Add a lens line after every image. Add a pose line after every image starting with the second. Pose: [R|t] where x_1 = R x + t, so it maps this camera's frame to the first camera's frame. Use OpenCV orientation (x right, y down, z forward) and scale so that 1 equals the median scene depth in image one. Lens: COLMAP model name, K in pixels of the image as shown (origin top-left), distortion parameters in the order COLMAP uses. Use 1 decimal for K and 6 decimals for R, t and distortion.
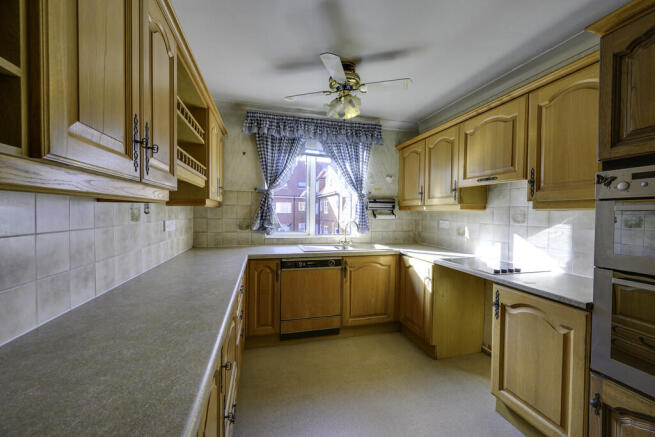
lens RADIAL K [[255.3, 0, 329.9], [0, 255.3, 218.3], [0, 0, 1]] dist [-0.005716, 0.000593]
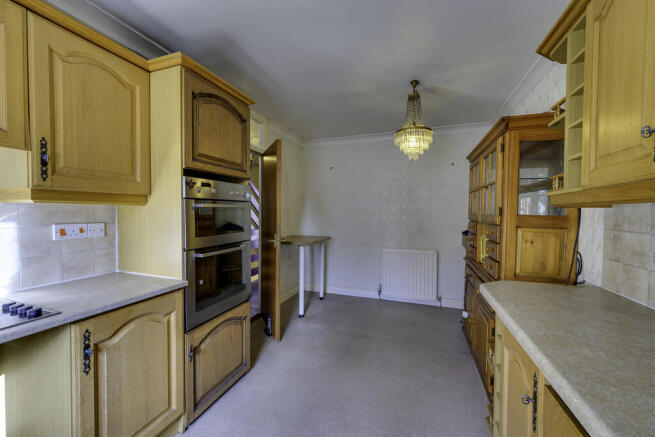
lens RADIAL K [[255.3, 0, 328.4], [0, 255.3, 219.1], [0, 0, 1]] dist [-0.005716, 0.000593]
pose [[-0.818349, -0.034122, 0.573708, -0.290131], [-0.005030, 0.998623, 0.052218, -0.041525], [-0.574700, 0.039847, -0.817393, 1.796272]]
